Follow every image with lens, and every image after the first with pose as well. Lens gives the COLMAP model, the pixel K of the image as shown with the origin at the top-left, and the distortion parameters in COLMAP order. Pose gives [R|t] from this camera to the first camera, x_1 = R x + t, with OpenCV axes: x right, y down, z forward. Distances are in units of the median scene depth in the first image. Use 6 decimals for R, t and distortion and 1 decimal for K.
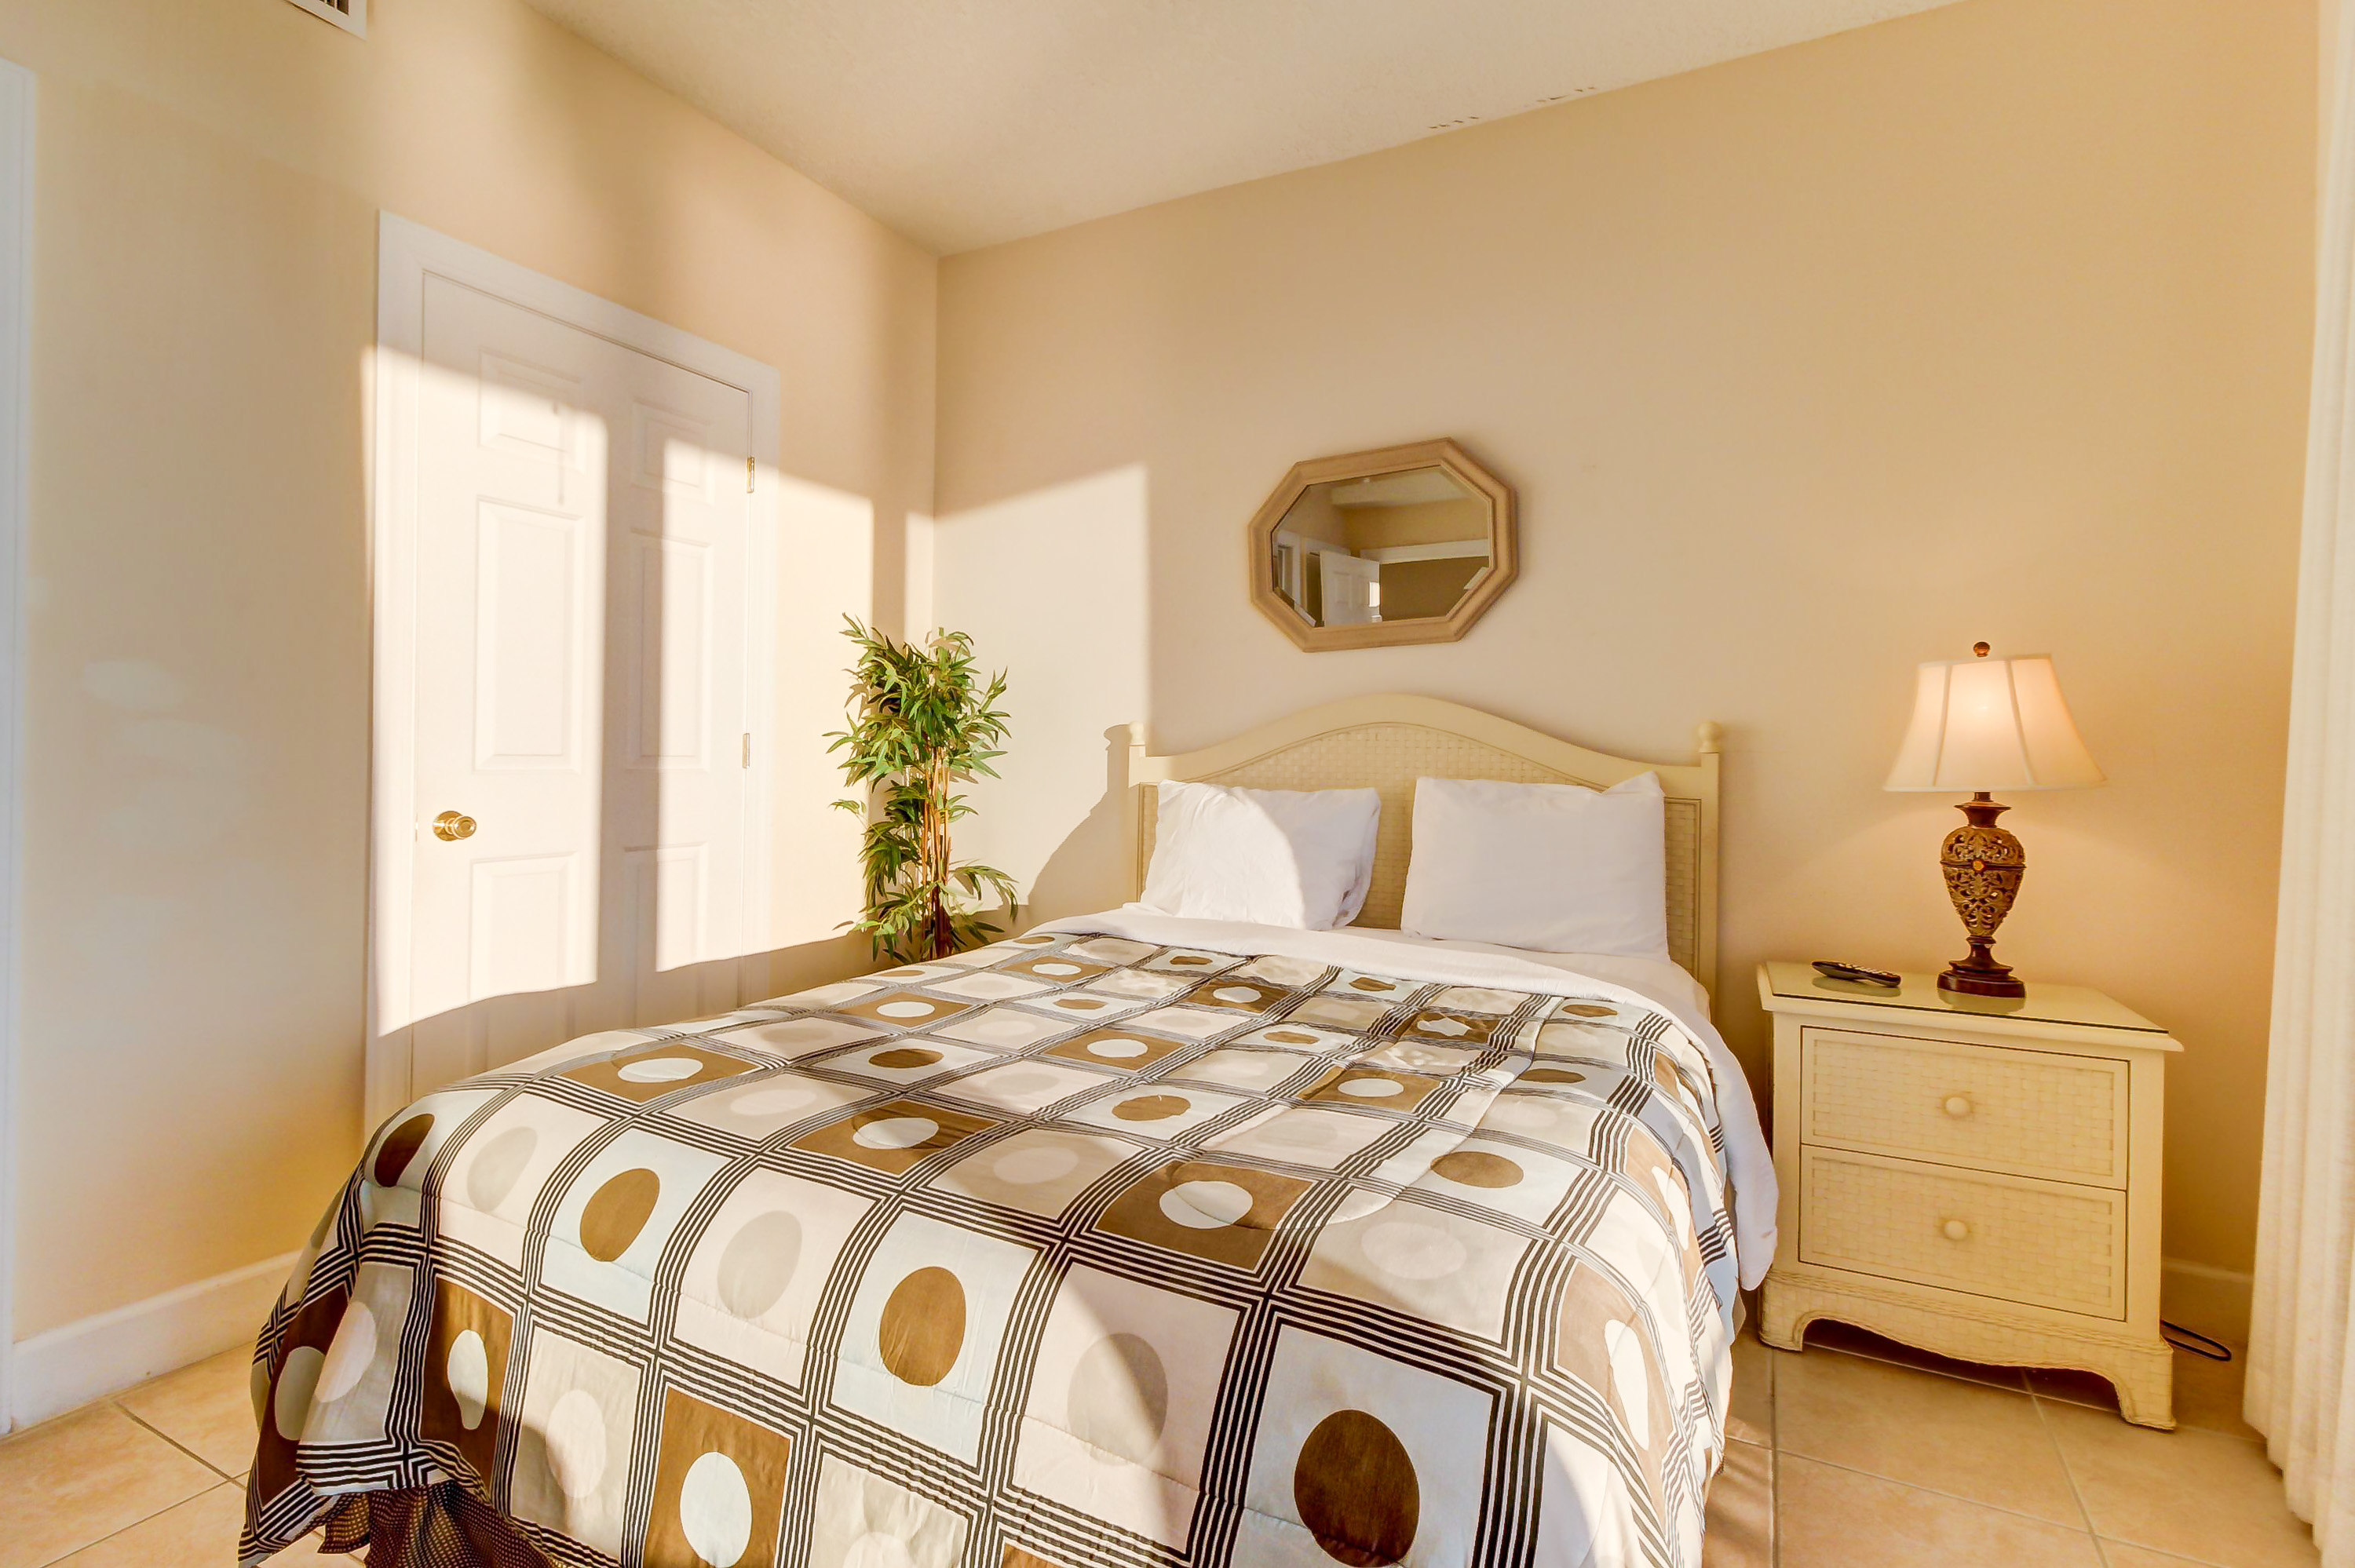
lens RADIAL K [[1102.3, 0, 1197.5], [0, 1102.3, 758.4], [0, 0, 1]] dist [0.001124, -0.001027]
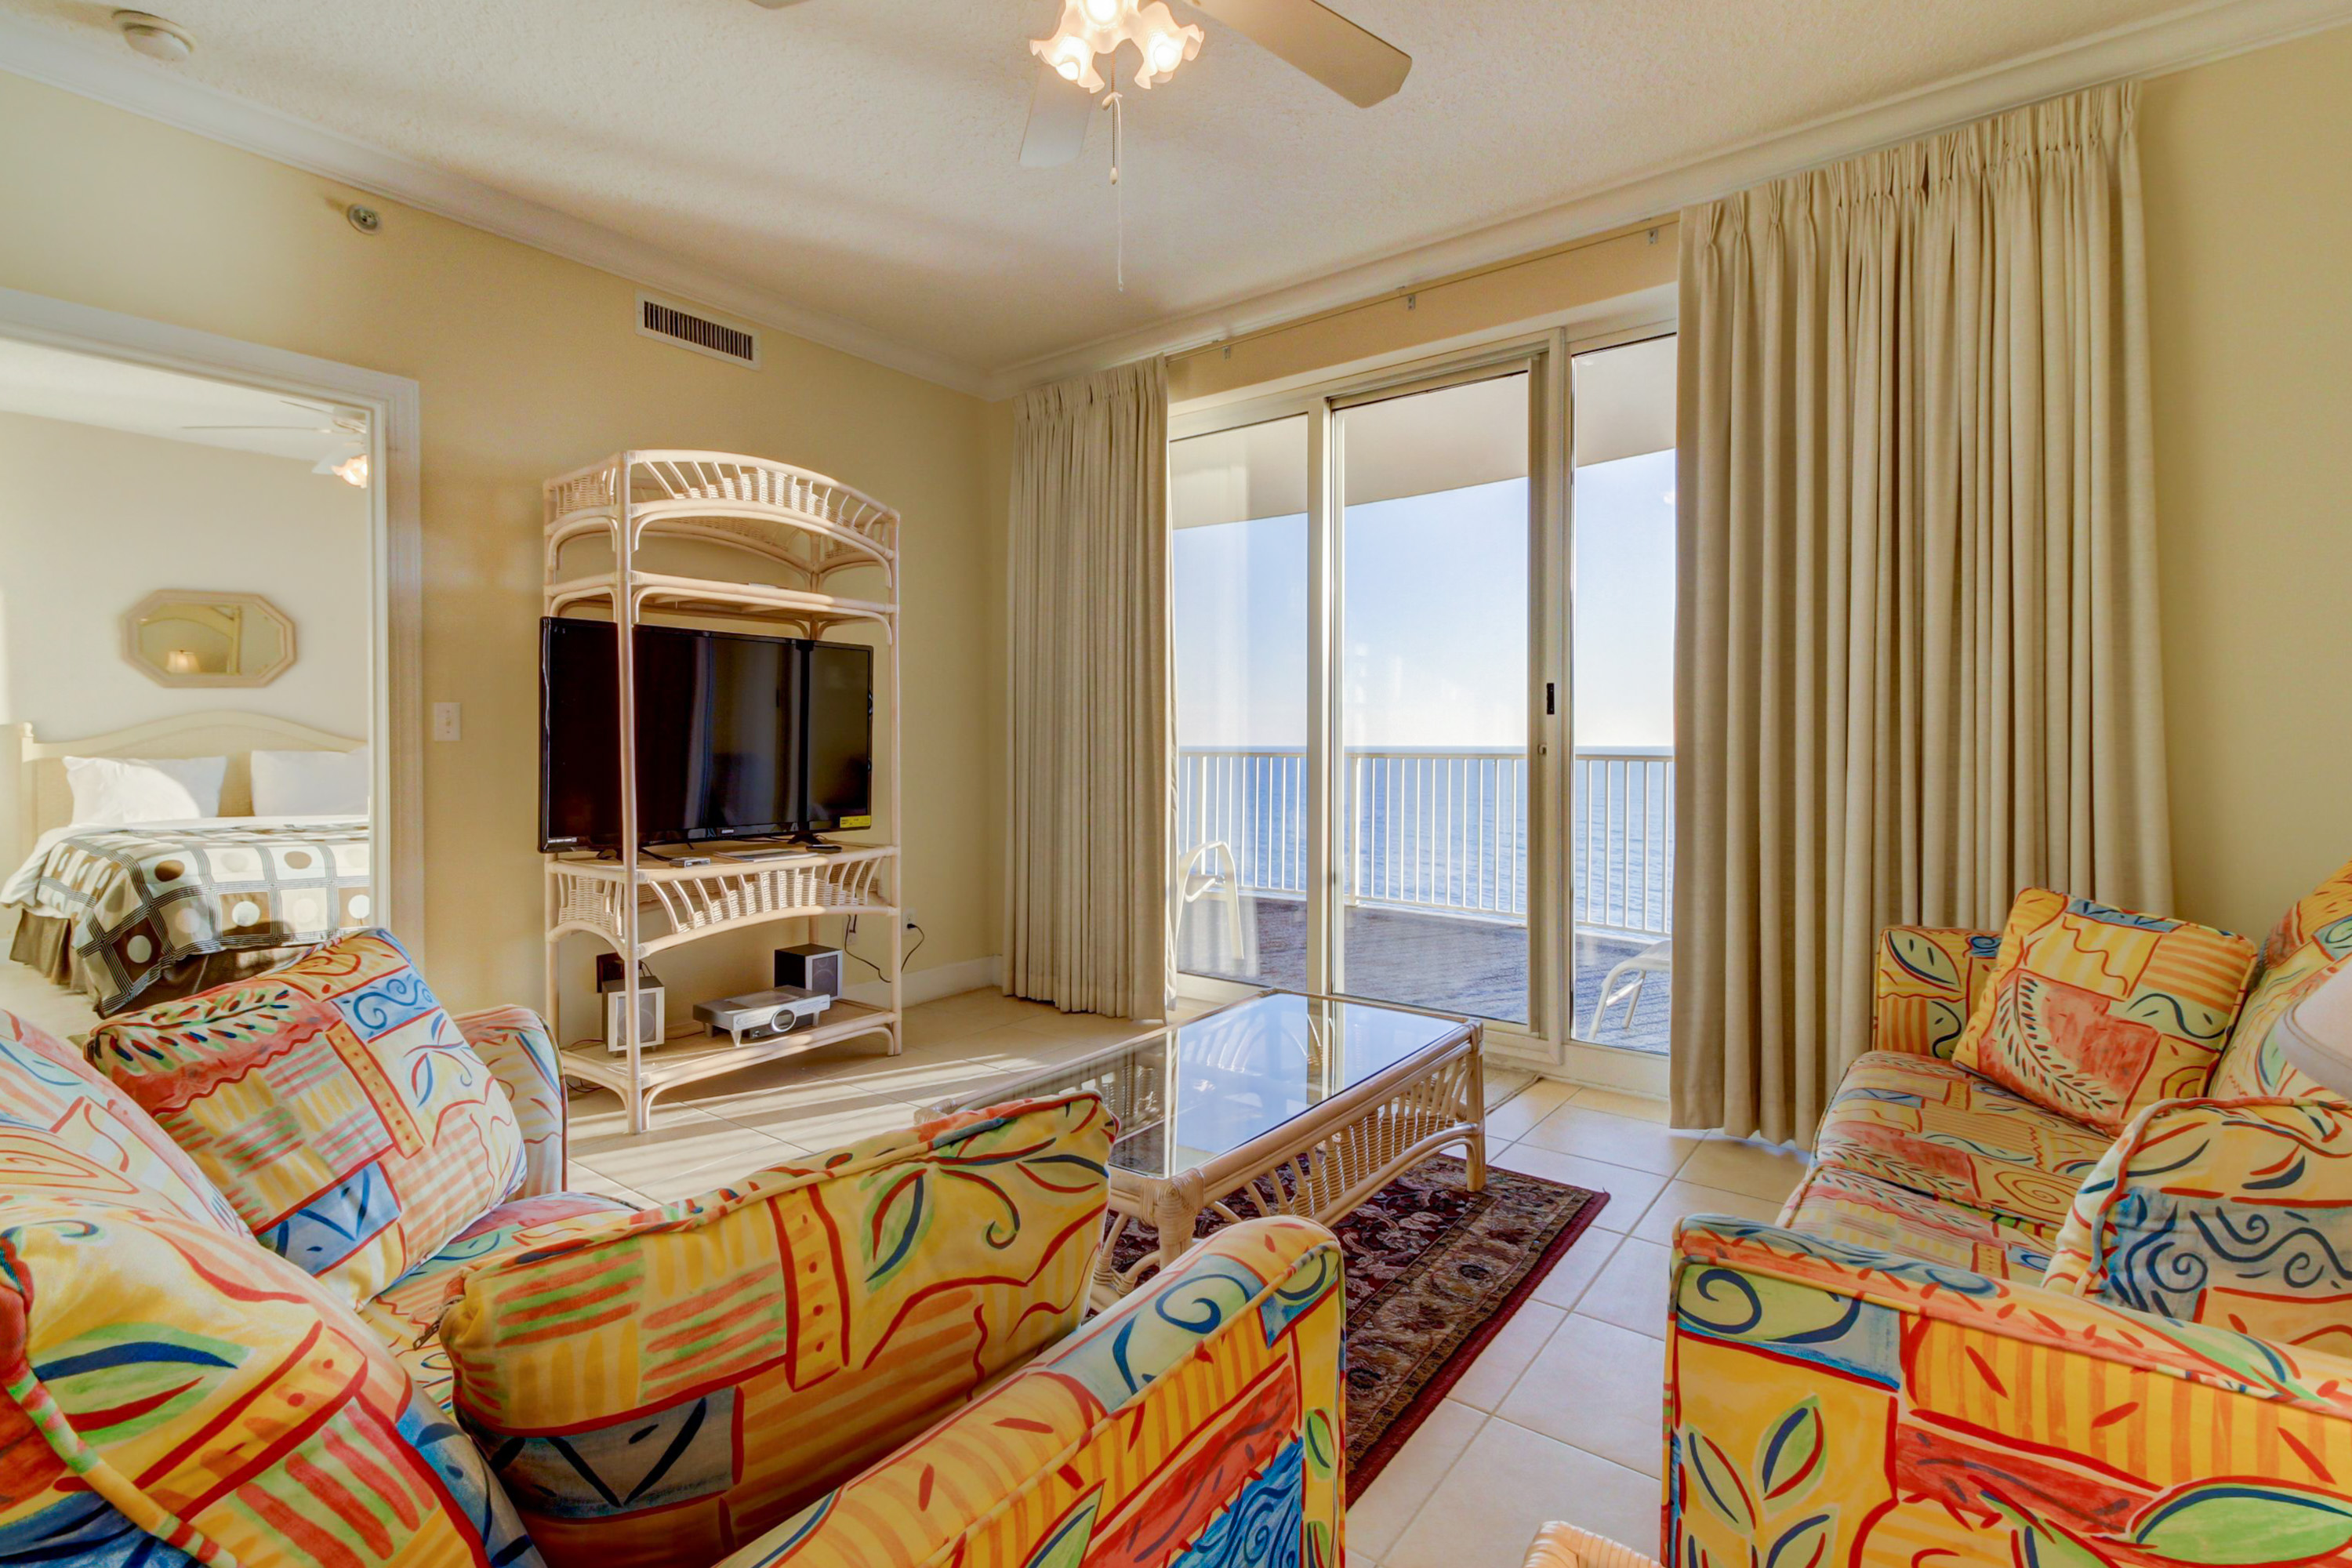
lens RADIAL K [[1101.1, 0, 1196.0], [0, 1101.1, 758.4], [0, 0, 1]] dist [0.001124, -0.001027]
pose [[0.143478, -0.032522, 0.989119, -1.717682], [0.000617, 0.999463, 0.032773, -0.038121], [-0.989653, -0.004092, 0.143421, -1.185529]]
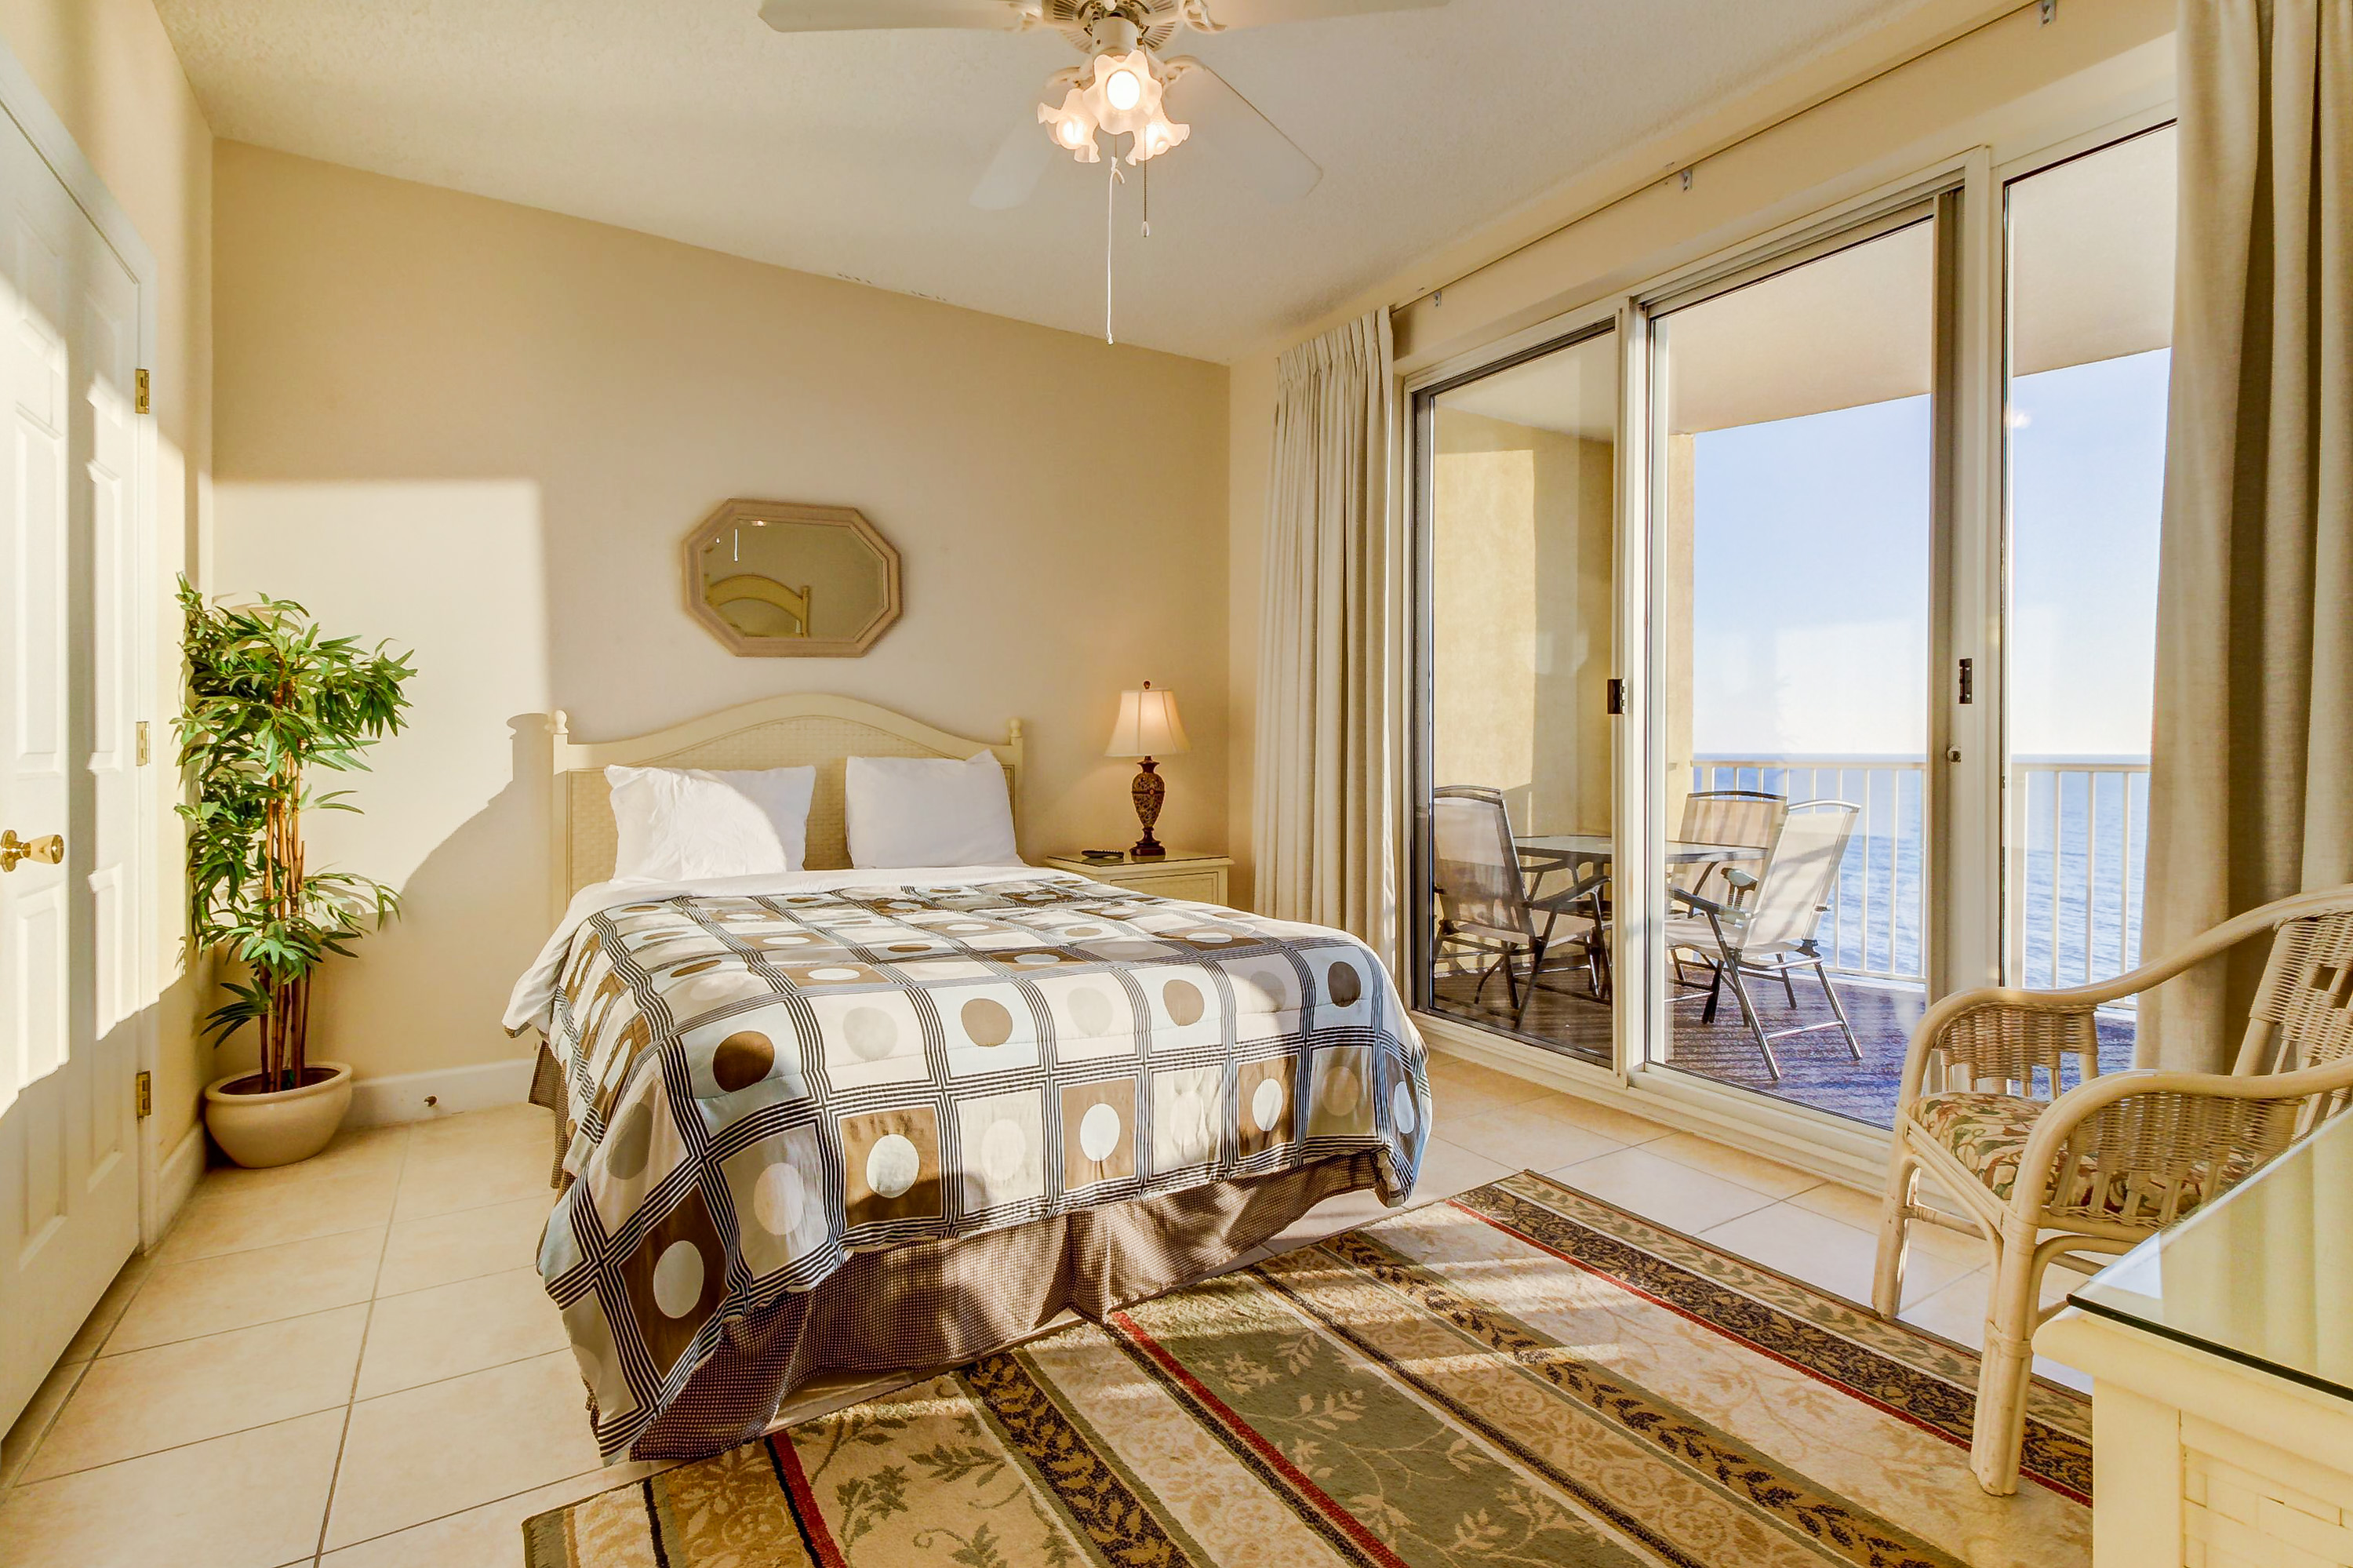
lens RADIAL K [[1101.6, 0, 1196.5], [0, 1101.6, 758.4], [0, 0, 1]] dist [0.001124, -0.001027]
pose [[0.480803, -0.026350, 0.876433, -0.798046], [0.006101, 0.999625, 0.026707, -0.014415], [-0.876807, -0.007494, 0.480783, -0.036287]]
